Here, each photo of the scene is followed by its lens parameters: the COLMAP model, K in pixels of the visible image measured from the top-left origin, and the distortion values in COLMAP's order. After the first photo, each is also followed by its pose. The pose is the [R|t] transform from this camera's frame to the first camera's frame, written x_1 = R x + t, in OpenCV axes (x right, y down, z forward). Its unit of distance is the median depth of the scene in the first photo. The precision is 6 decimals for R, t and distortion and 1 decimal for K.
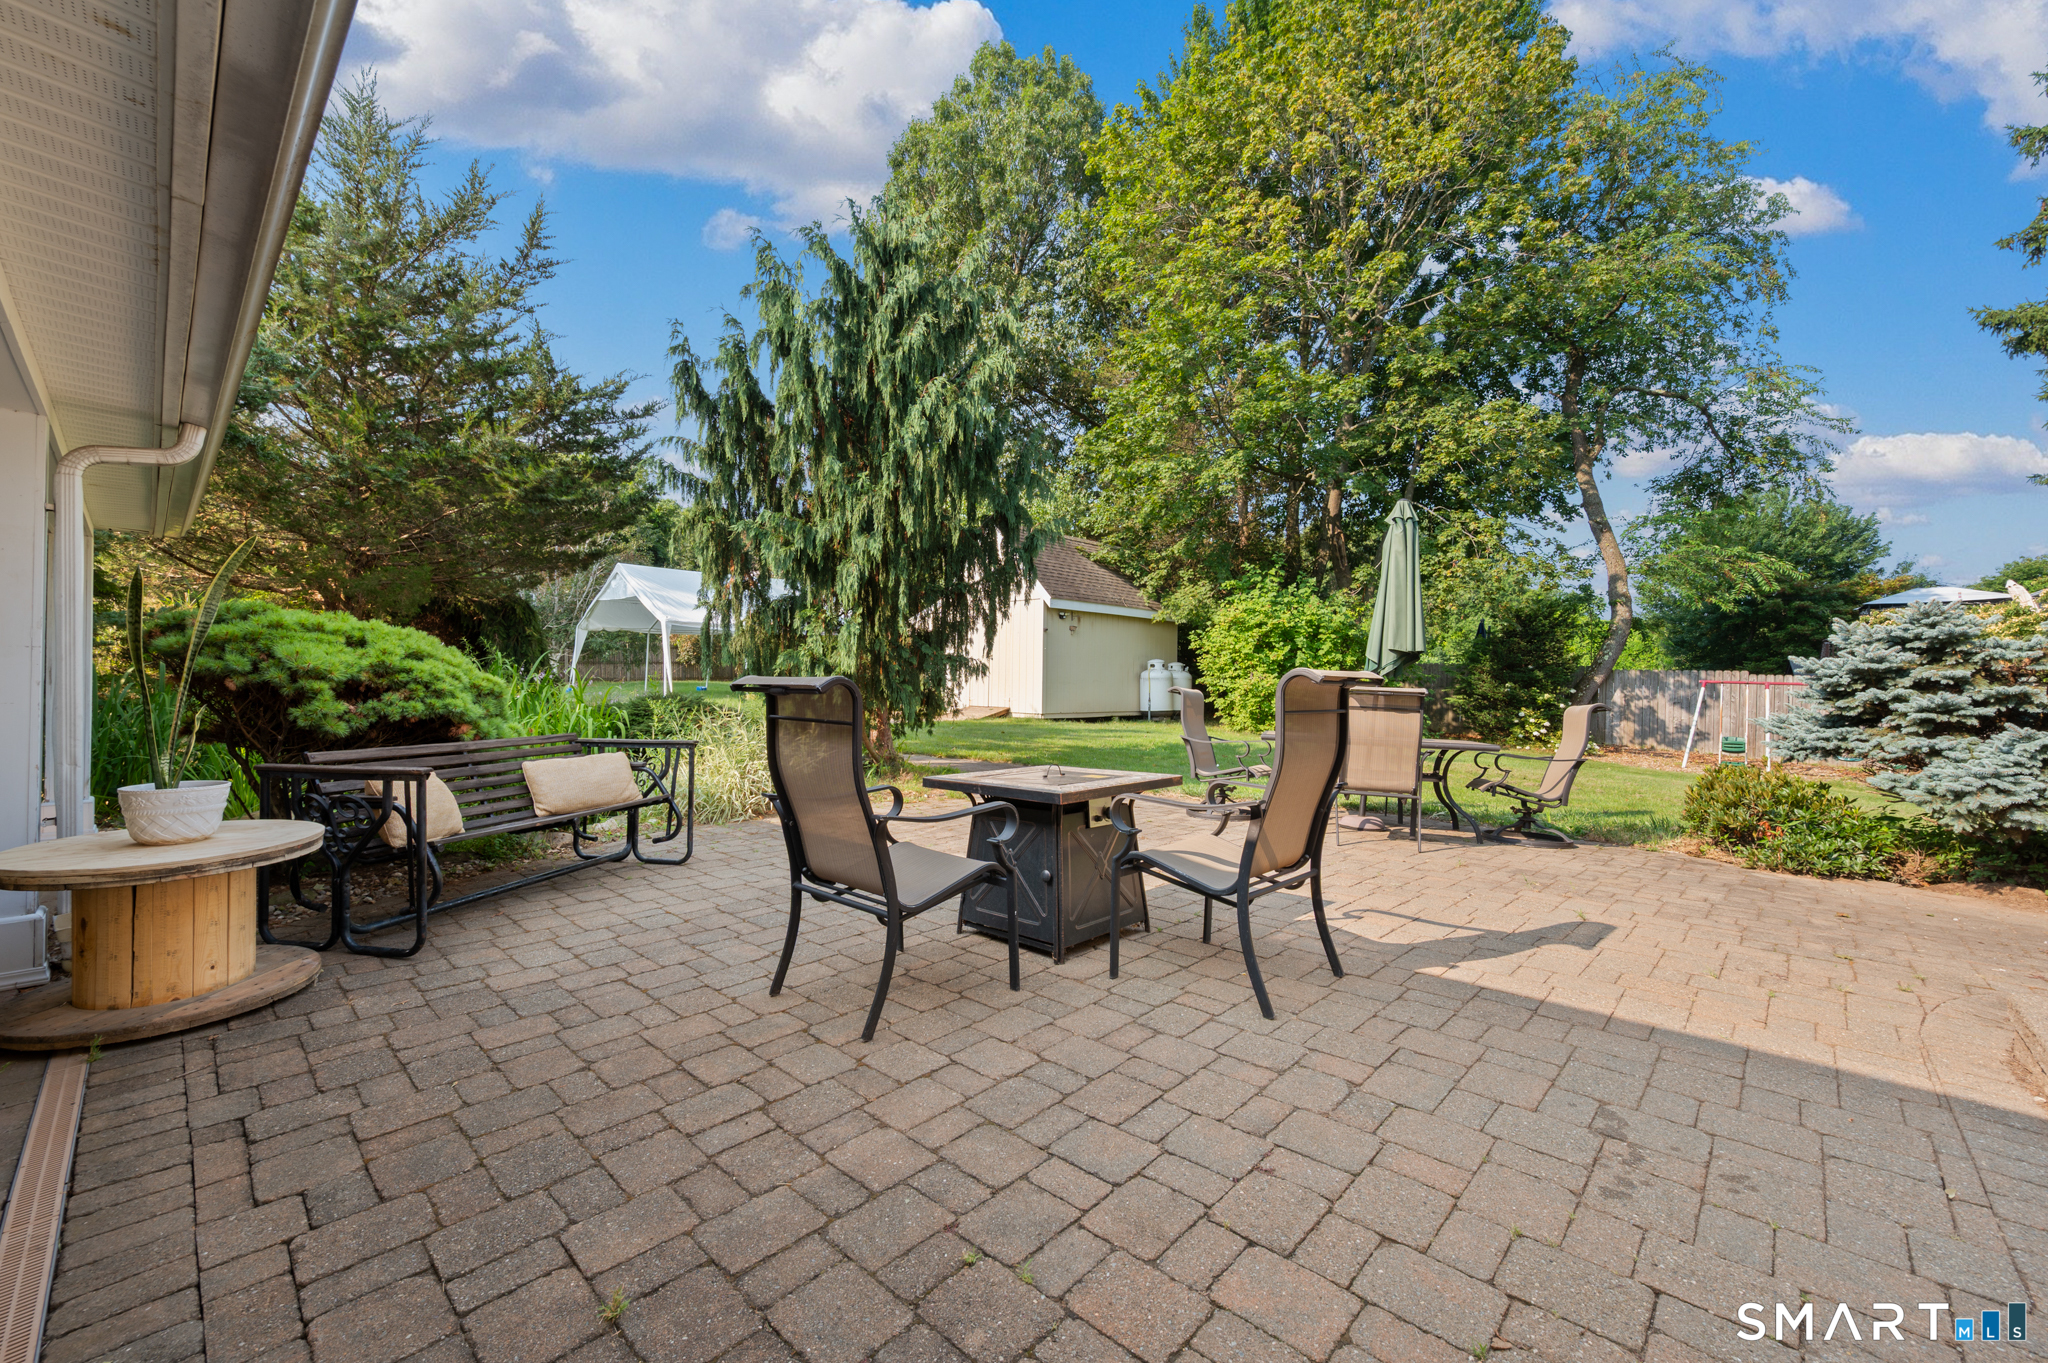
lens RADIAL K [[832.7, 0, 1024.0], [0, 832.7, 681.5], [0, 0, 1]] dist [0.029154, 0.000094]
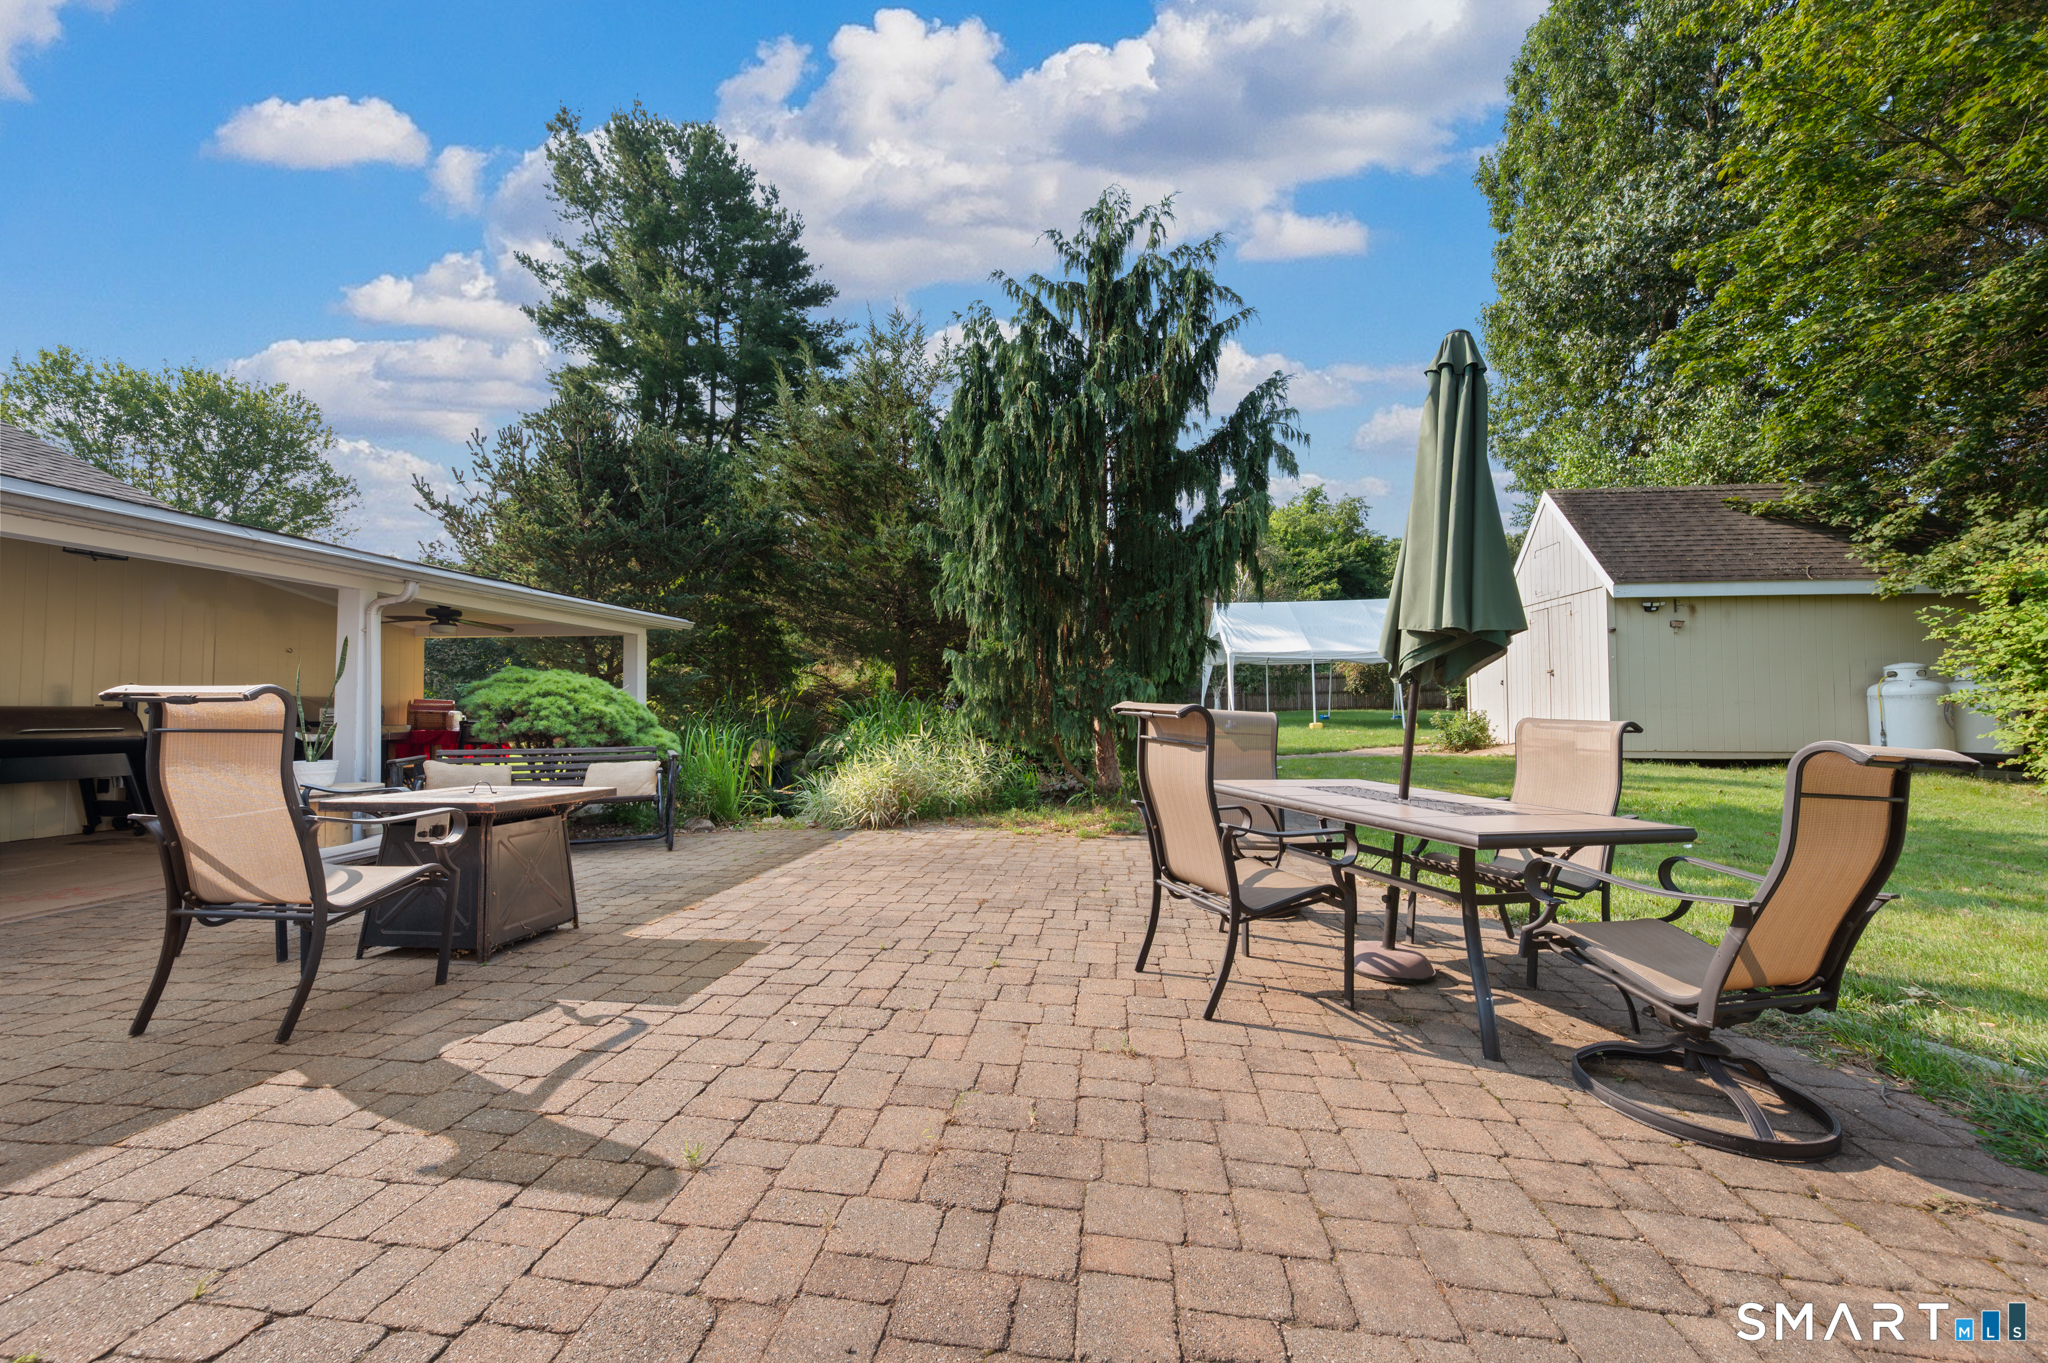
lens RADIAL K [[798.2, 0, 1026.2], [0, 798.2, 703.6], [0, 0, 1]] dist [0.000953, 0.000153]
pose [[0.589194, -0.016412, -0.807825, 0.621813], [0.008511, 0.999864, -0.014106, 0.009988], [0.807947, 0.001435, 0.589254, 0.473671]]
